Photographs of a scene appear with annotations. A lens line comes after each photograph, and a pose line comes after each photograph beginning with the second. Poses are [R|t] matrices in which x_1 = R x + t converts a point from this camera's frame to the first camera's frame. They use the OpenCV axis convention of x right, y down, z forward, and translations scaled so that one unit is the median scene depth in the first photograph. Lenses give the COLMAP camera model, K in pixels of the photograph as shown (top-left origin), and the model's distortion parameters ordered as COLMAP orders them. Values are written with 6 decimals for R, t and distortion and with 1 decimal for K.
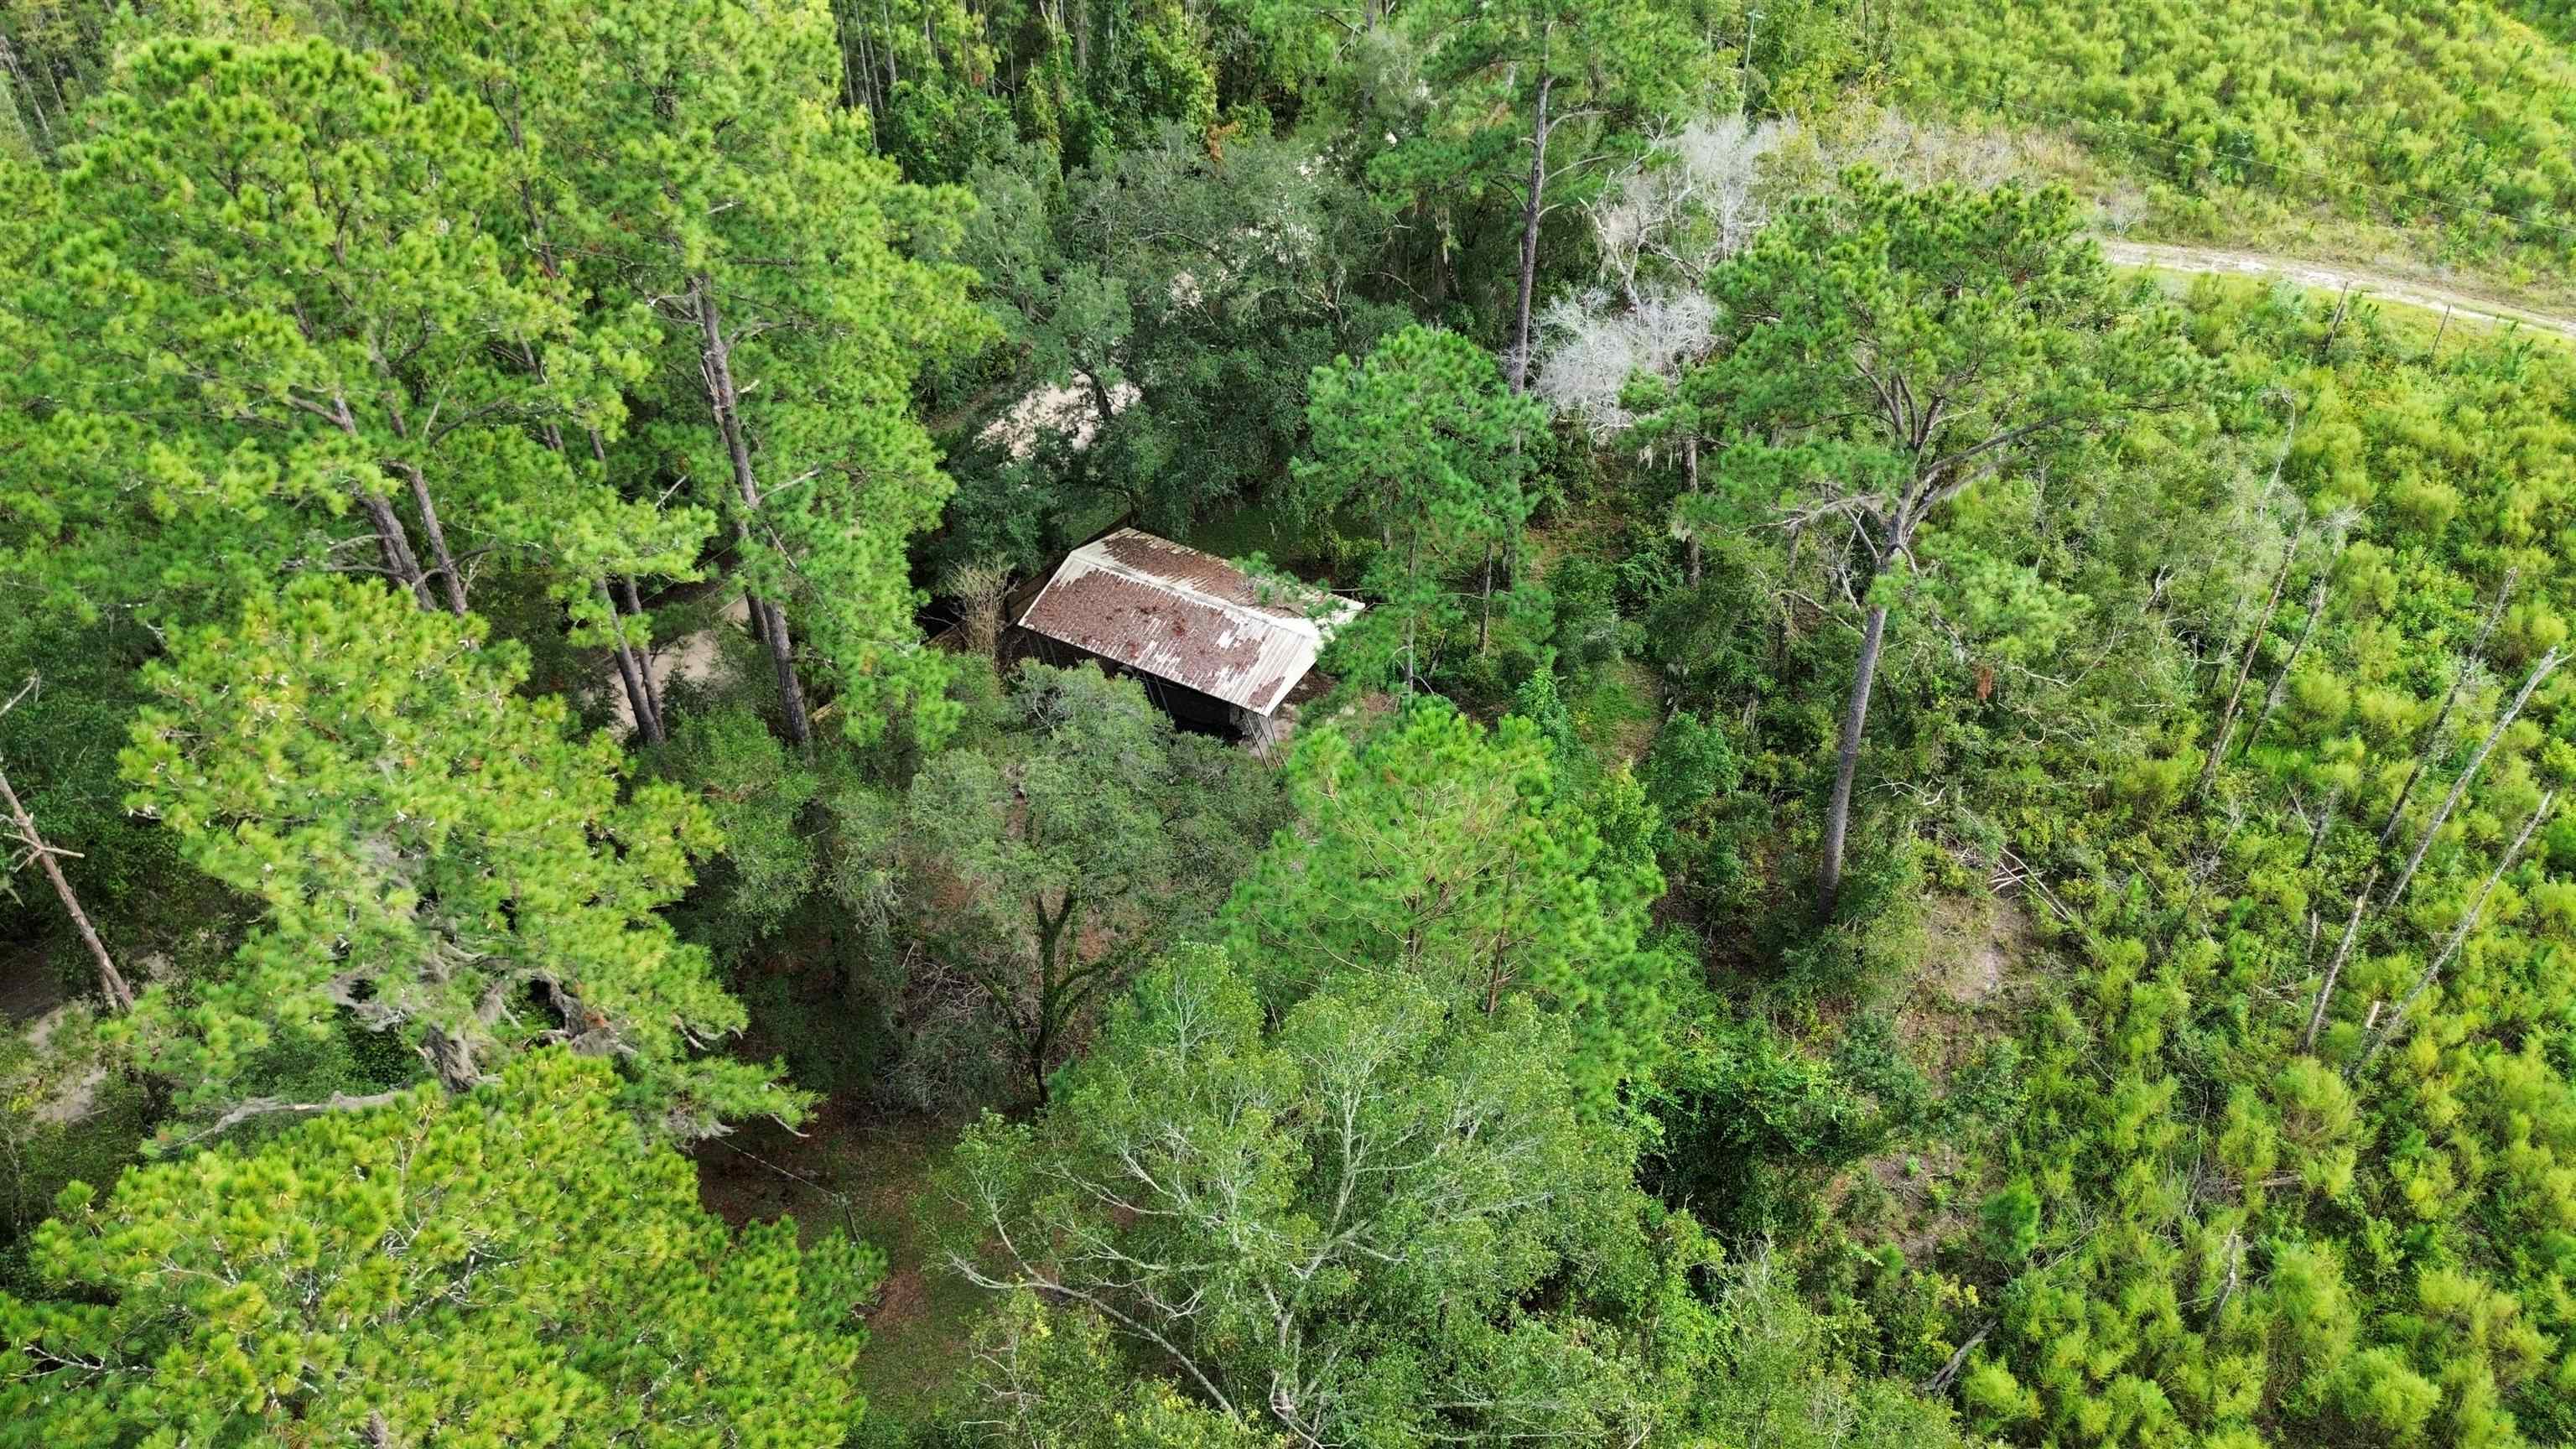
lens RADIAL K [[1814.3, 0, 1301.8], [0, 1814.3, 745.2], [0, 0, 1]] dist [0.076376, -0.070475]
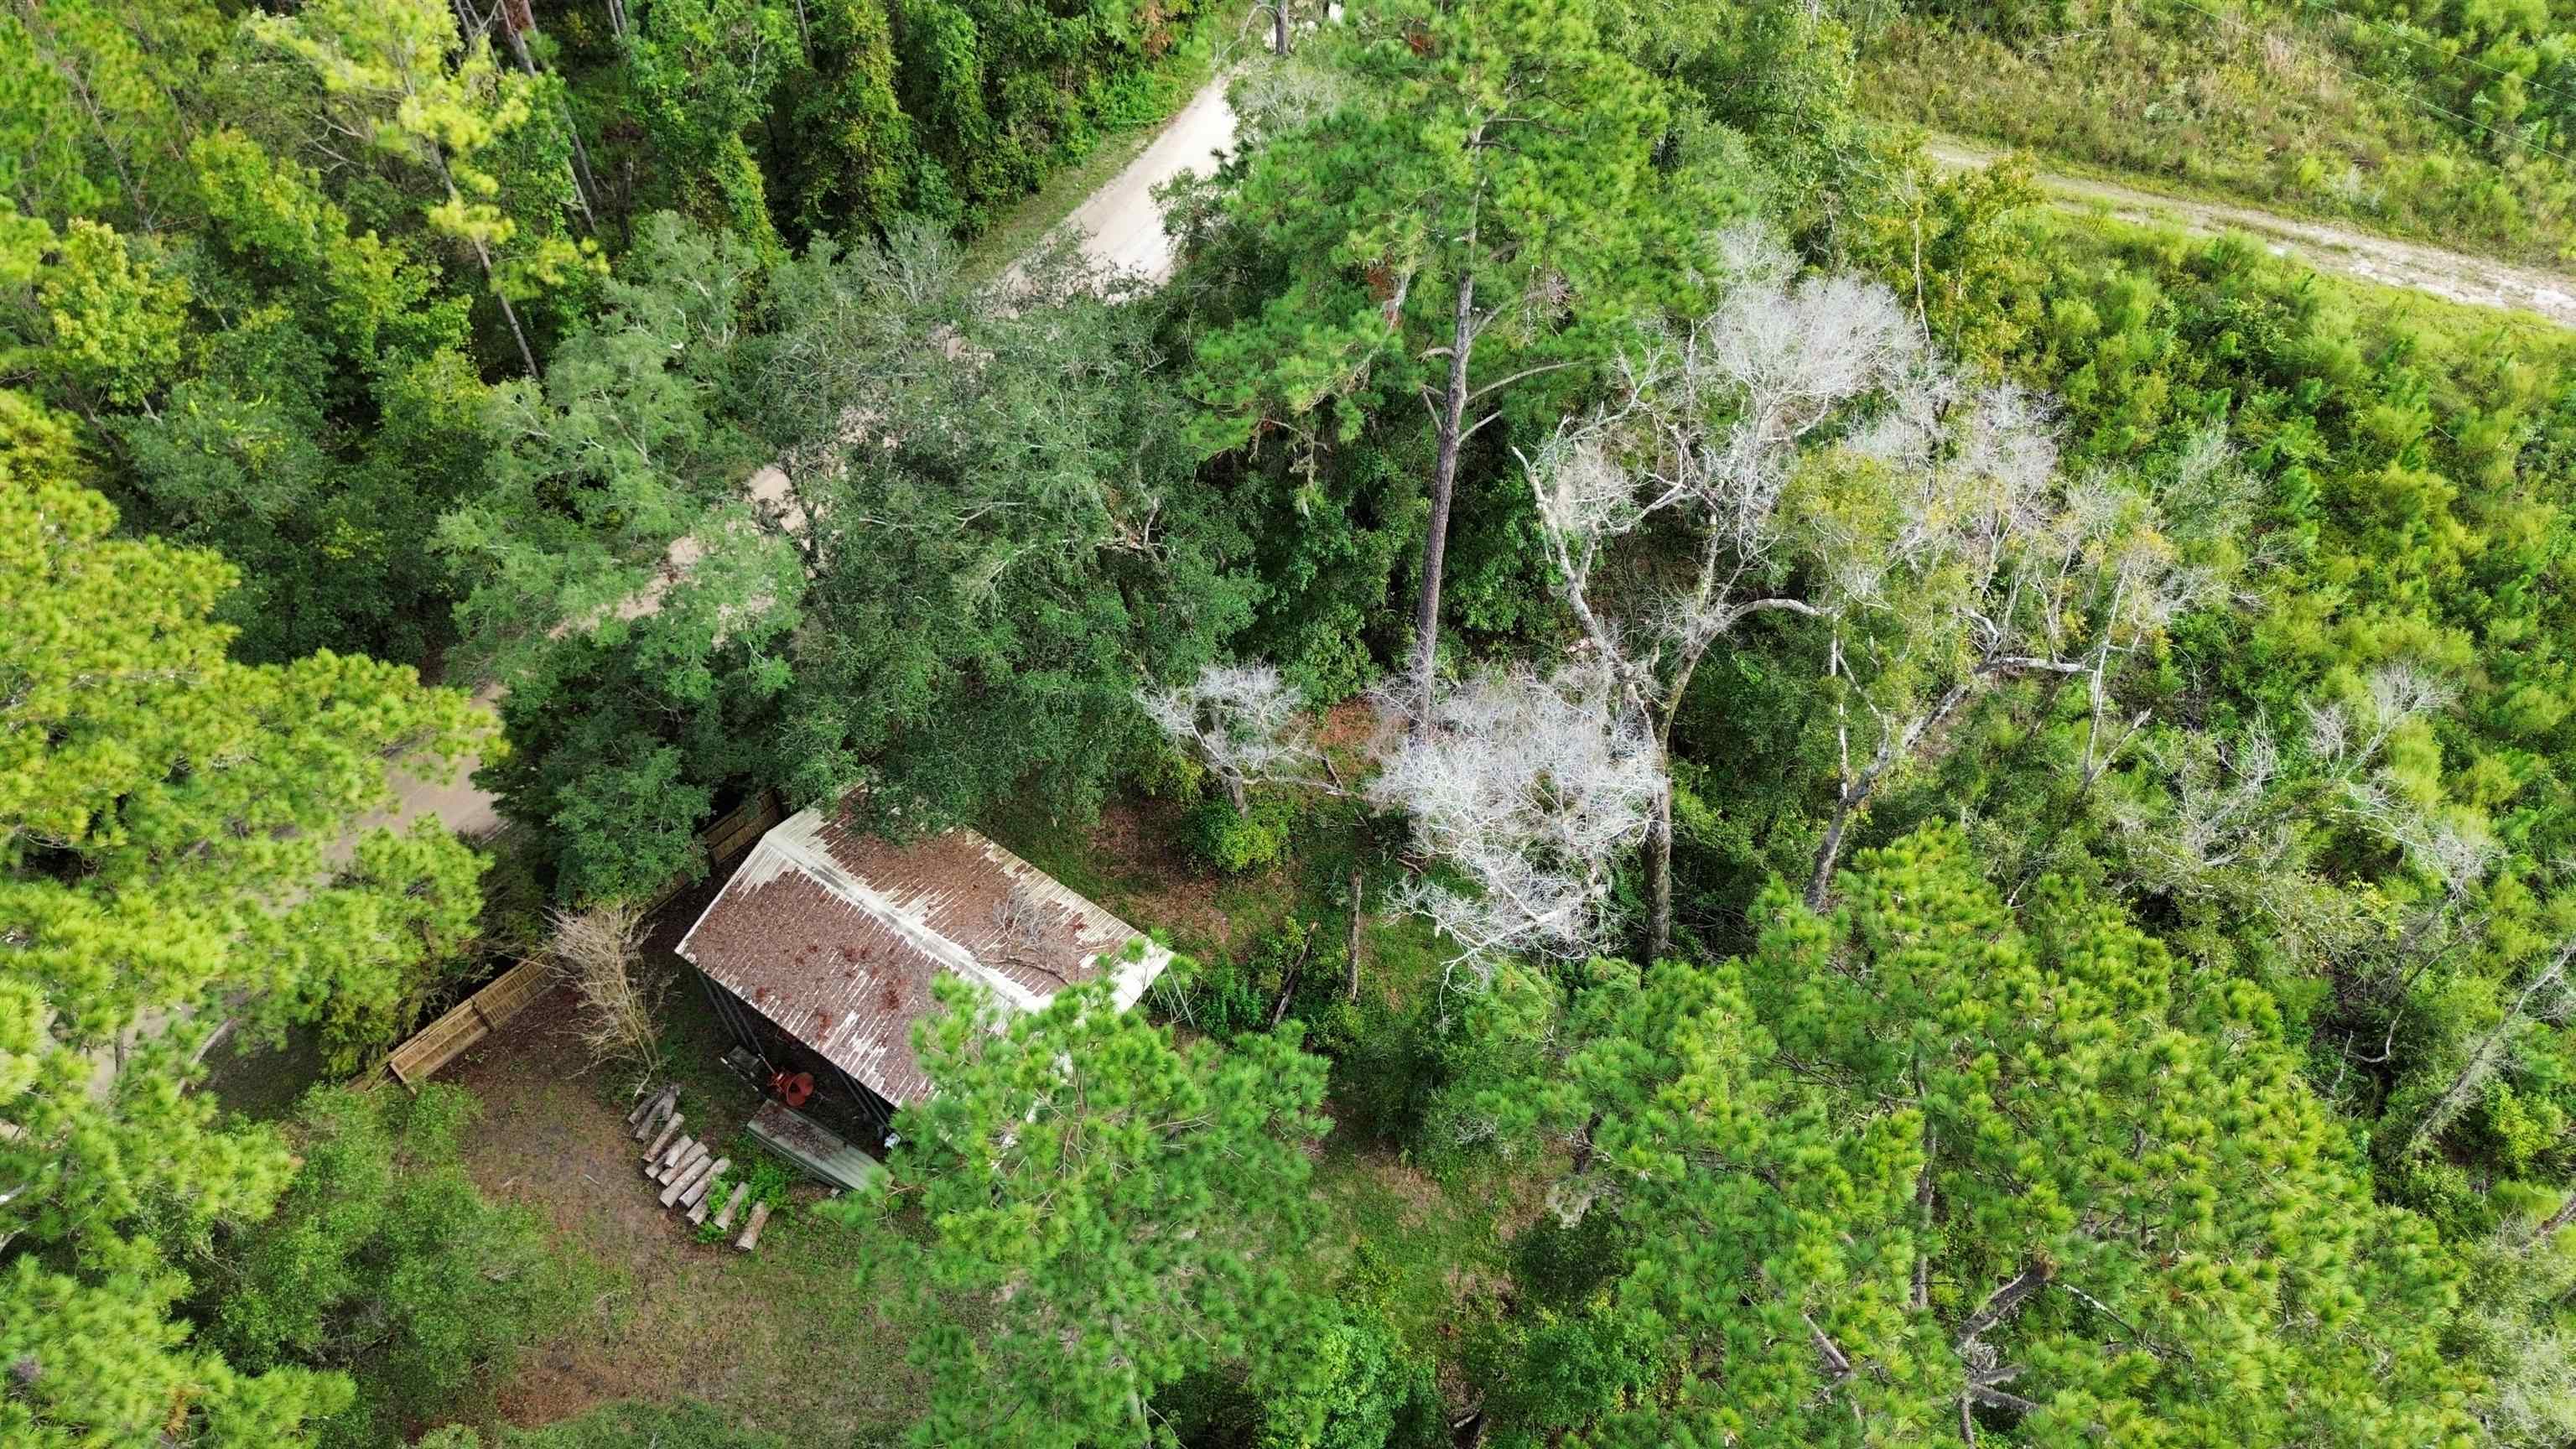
lens RADIAL K [[1814.3, 0, 1292.3], [0, 1814.3, 738.6], [0, 0, 1]] dist [0.076376, -0.070475]
pose [[0.995583, 0.082570, -0.044677, 0.102393], [-0.071580, 0.975536, 0.207860, -0.300098], [0.060747, -0.203744, 0.977138, 0.330511]]
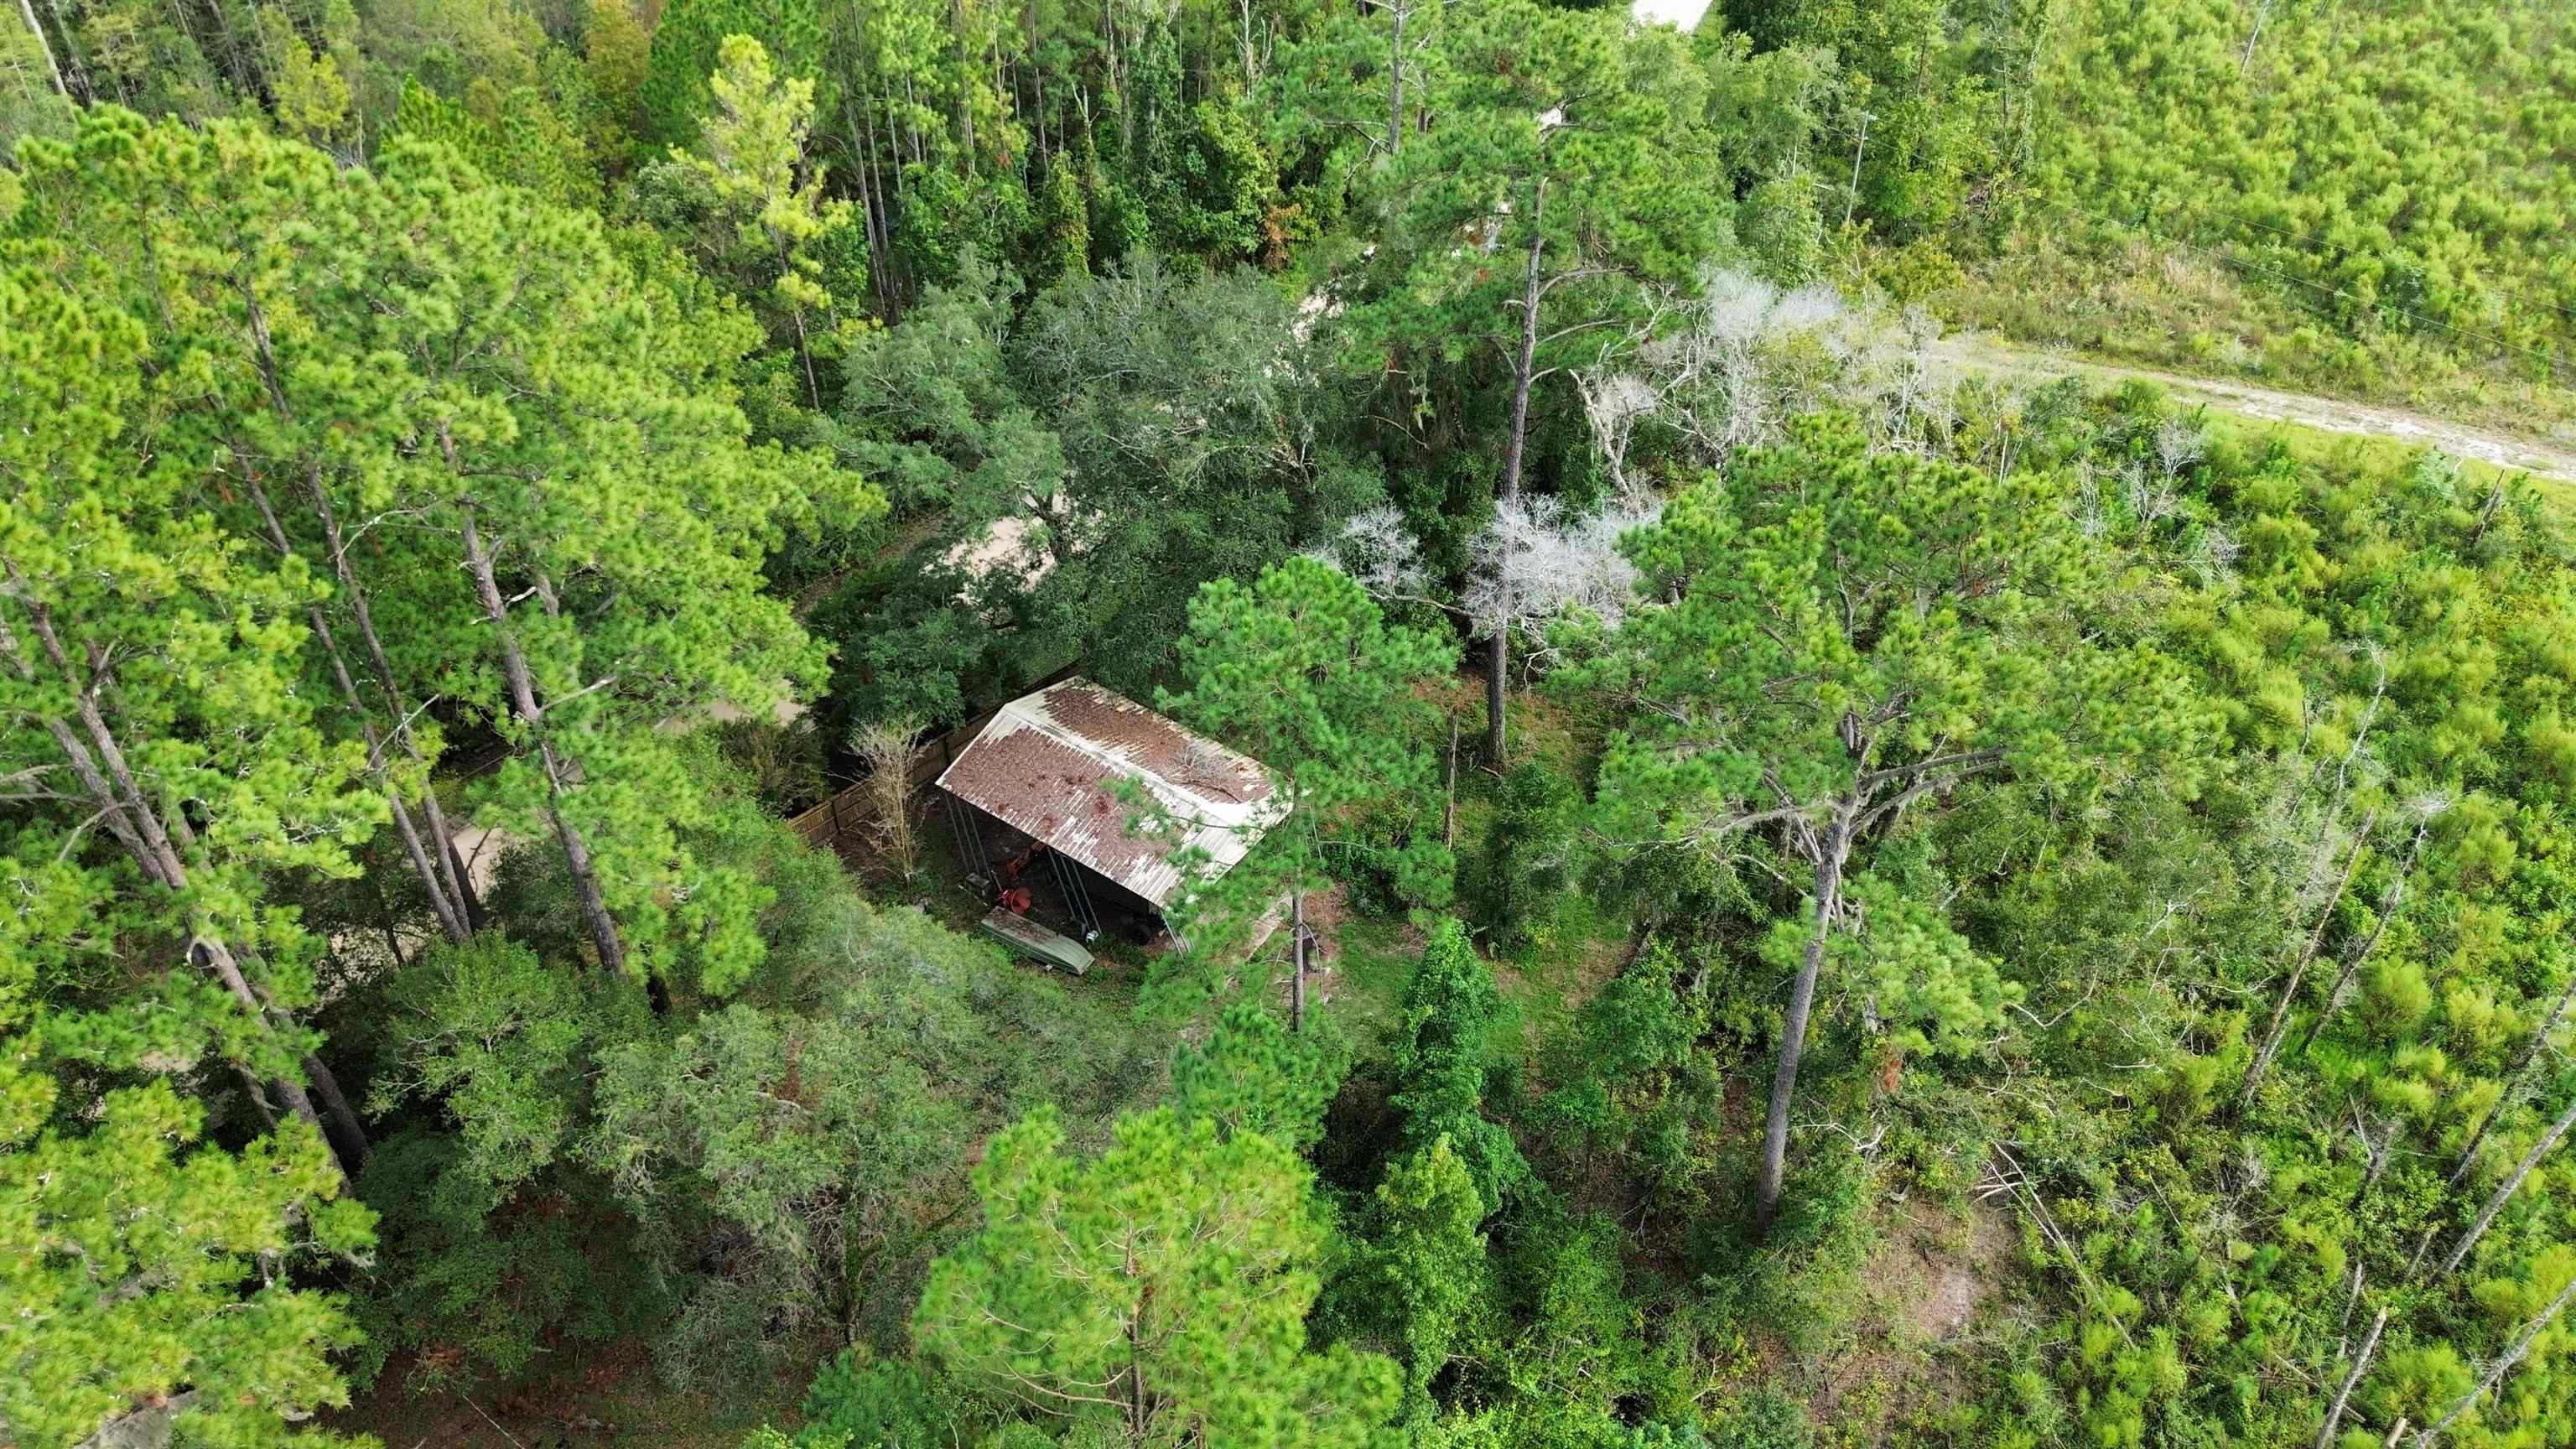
lens RADIAL K [[1814.3, 0, 1299.3], [0, 1814.3, 741.1], [0, 0, 1]] dist [0.076376, -0.070475]
pose [[0.993425, 0.077781, -0.084002, 0.100102], [-0.077707, 0.996968, 0.004156, -0.102399], [0.084071, 0.002399, 0.996457, 0.091386]]
